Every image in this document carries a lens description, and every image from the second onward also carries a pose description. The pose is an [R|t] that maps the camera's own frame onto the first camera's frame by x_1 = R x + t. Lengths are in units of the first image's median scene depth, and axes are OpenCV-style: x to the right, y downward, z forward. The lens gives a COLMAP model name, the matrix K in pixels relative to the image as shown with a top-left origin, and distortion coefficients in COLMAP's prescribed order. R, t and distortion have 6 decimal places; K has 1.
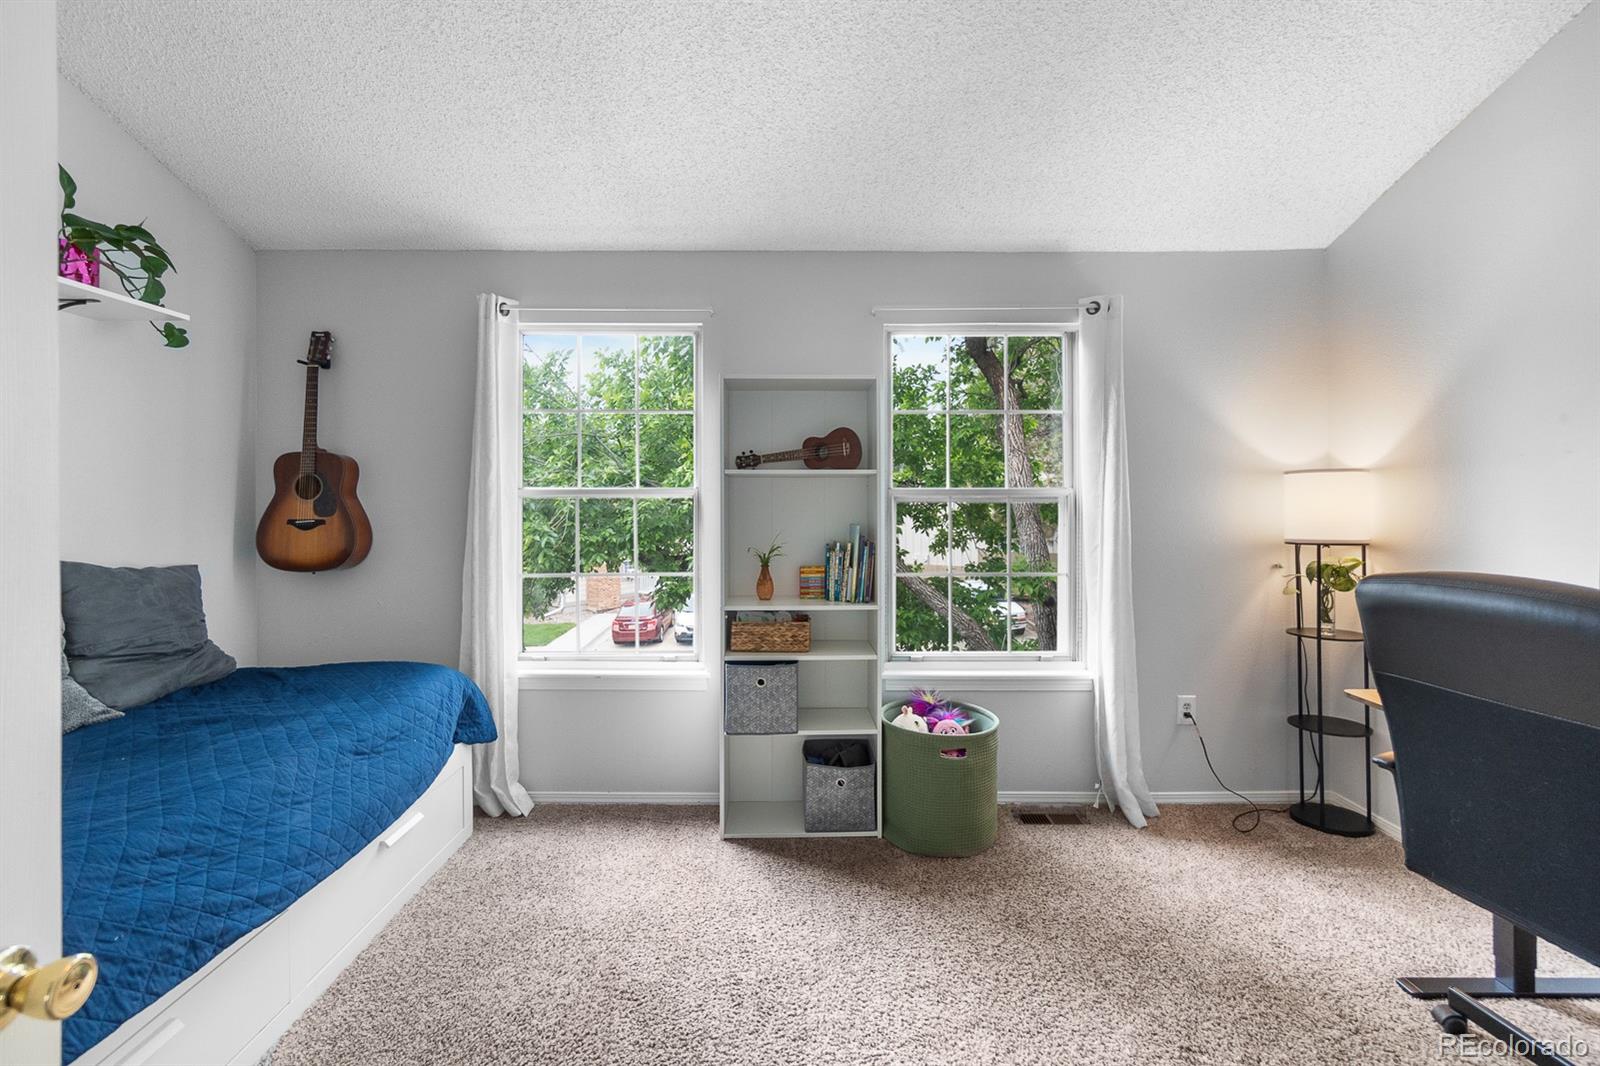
lens RADIAL K [[702.5, 0, 794.3], [0, 702.5, 502.9], [0, 0, 1]] dist [-0.002846, 0.000554]
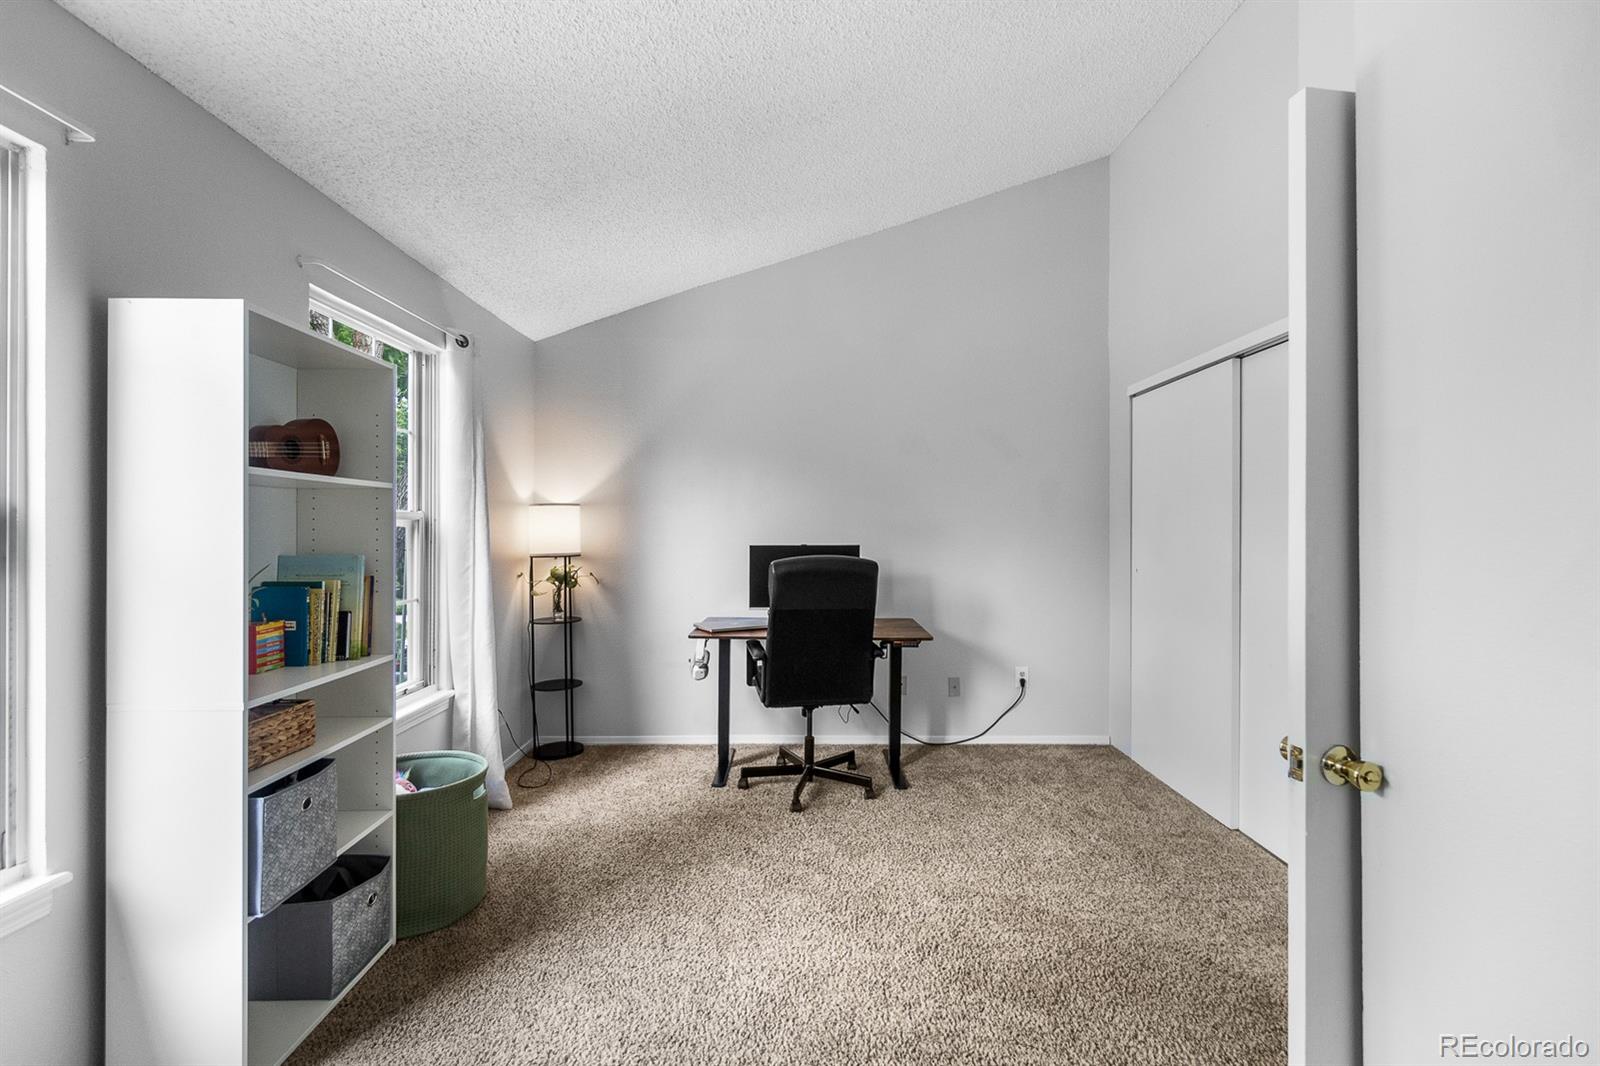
lens RADIAL K [[702.5, 0, 796.4], [0, 702.5, 535.8], [0, 0, 1]] dist [-0.002846, 0.000554]
pose [[-0.013204, -0.007861, 0.999882, -0.659204], [0.000375, 0.999969, 0.007866, 0.005556], [-0.999913, 0.000479, -0.013201, 0.535773]]
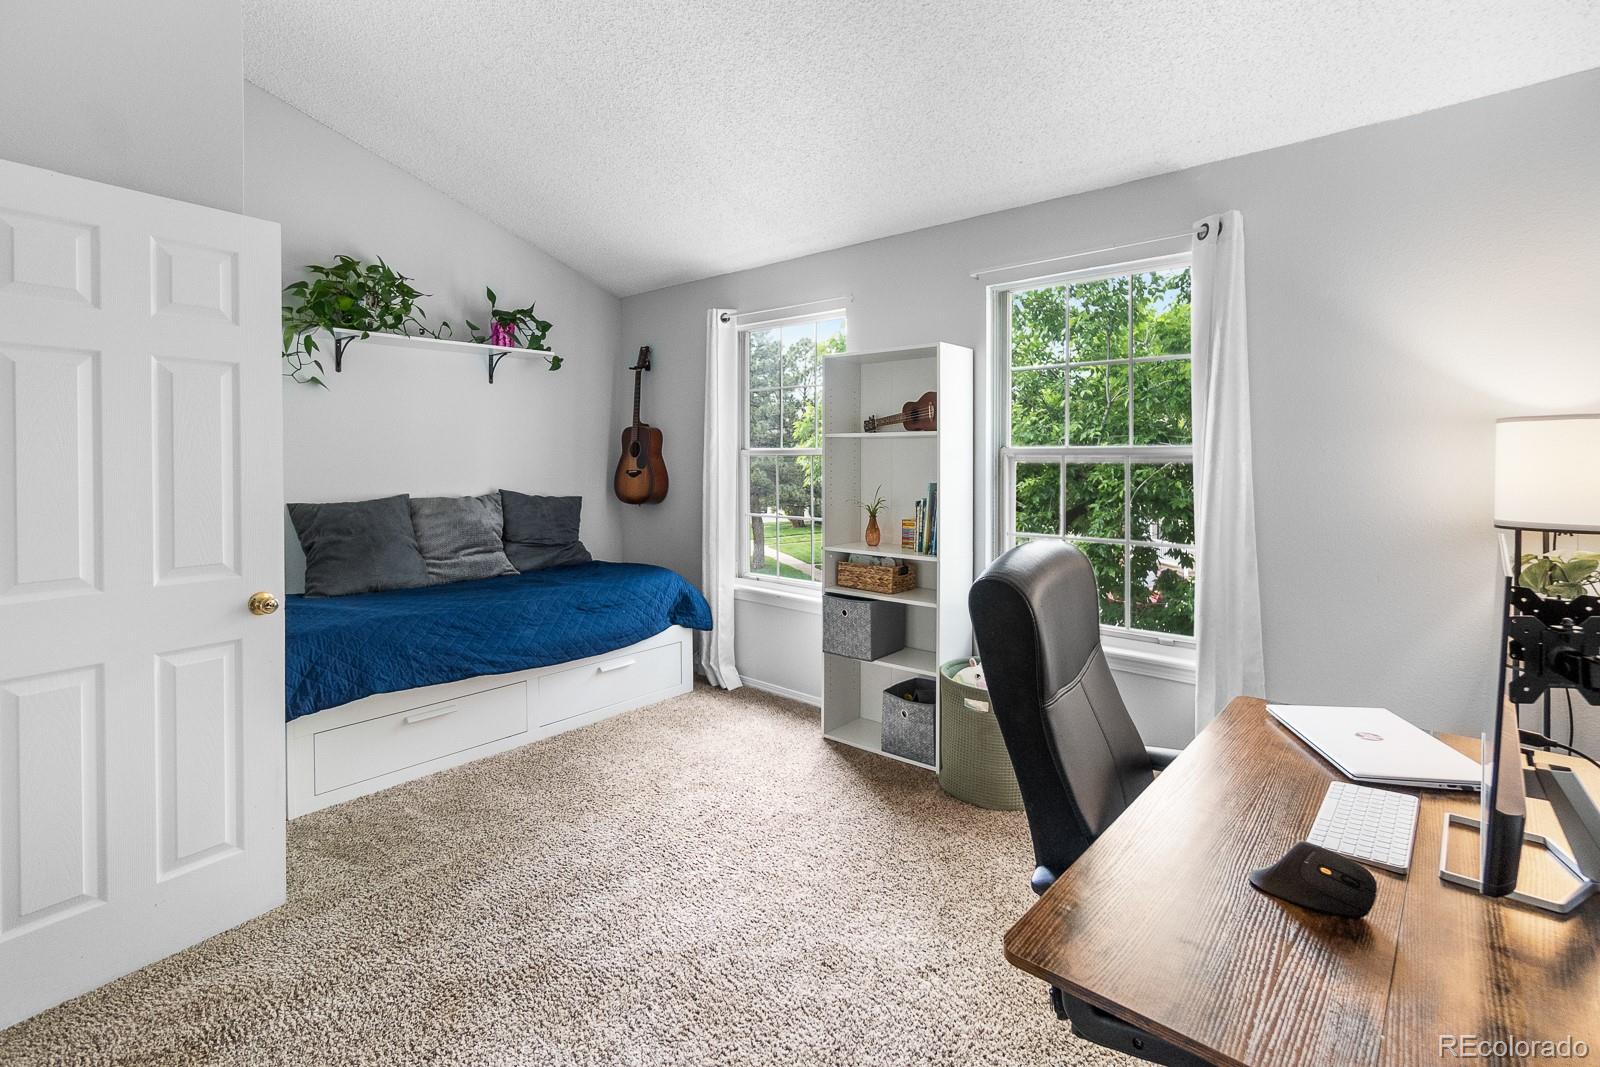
lens RADIAL K [[748.1, 0, 786.5], [0, 748.1, 469.8], [0, 0, 1]] dist [0.006131, 0.000428]
pose [[0.744705, 0.013533, -0.667256, 0.686106], [-0.002806, 0.999849, 0.017148, -0.007363], [0.667388, -0.010898, 0.744631, -0.003767]]
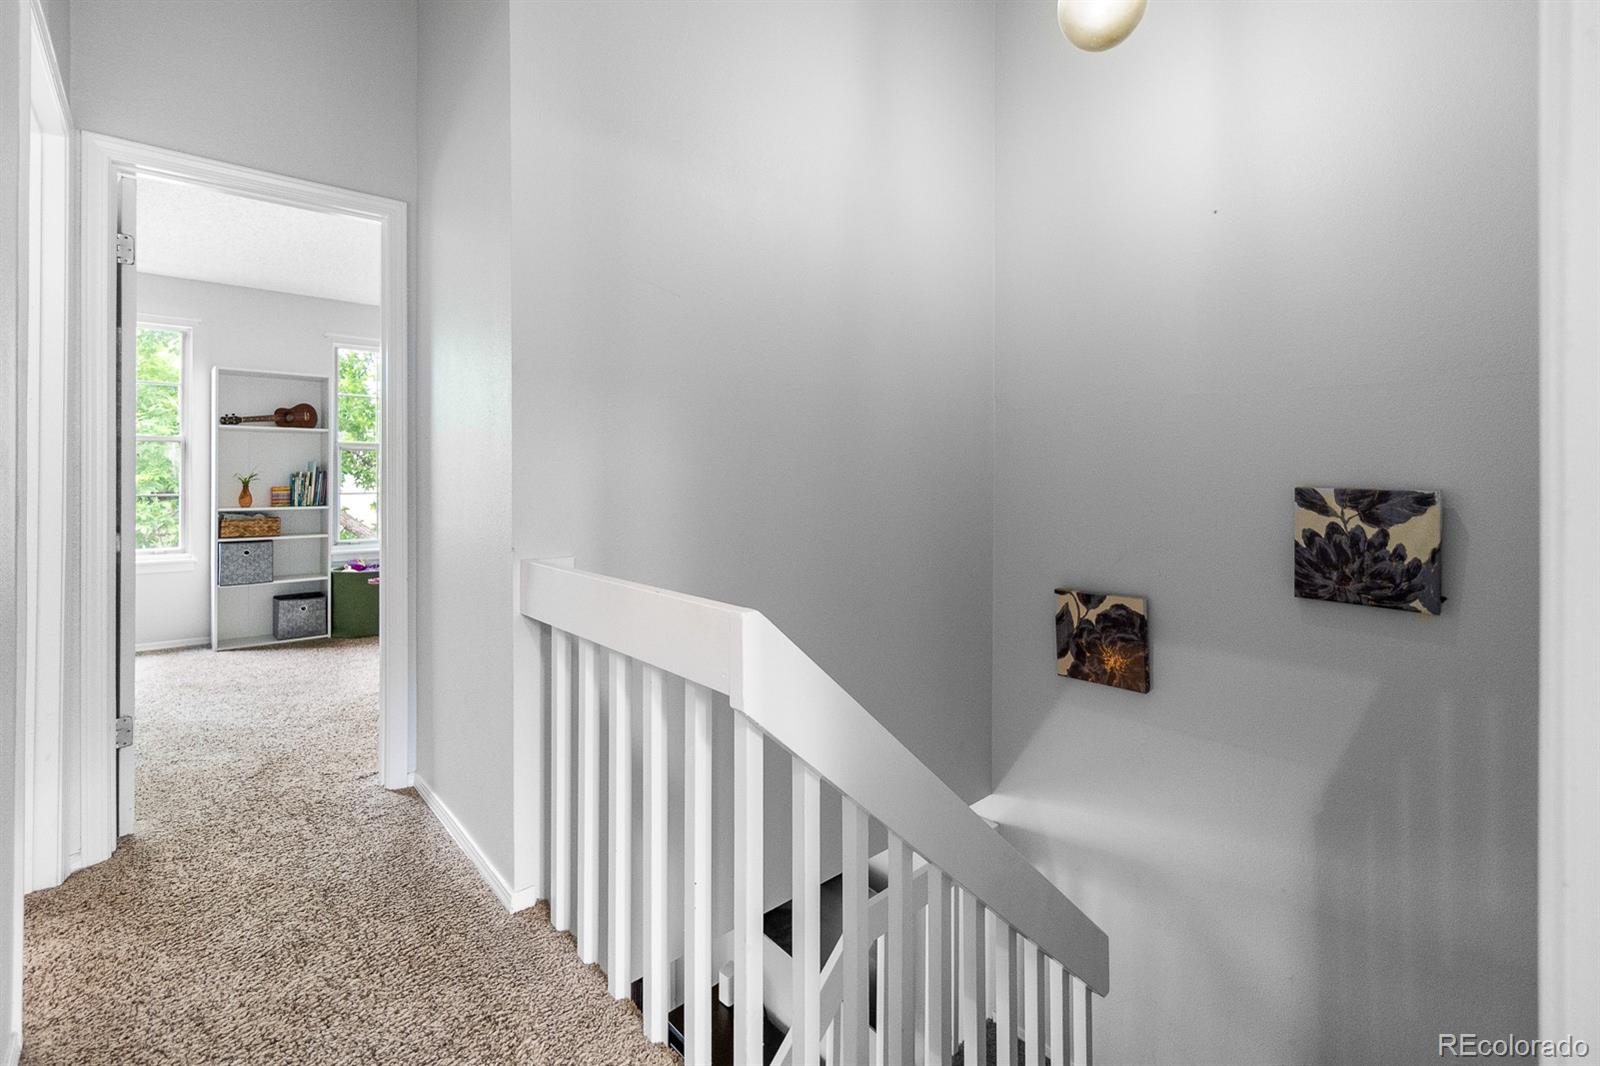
lens RADIAL K [[702.5, 0, 783.7], [0, 702.5, 476.1], [0, 0, 1]] dist [-0.002846, 0.000554]
pose [[0.755384, 0.005727, 0.655257, -0.168057], [-0.001126, 0.999972, -0.007441, 0.079802], [-0.655281, 0.004882, 0.755369, -1.046549]]
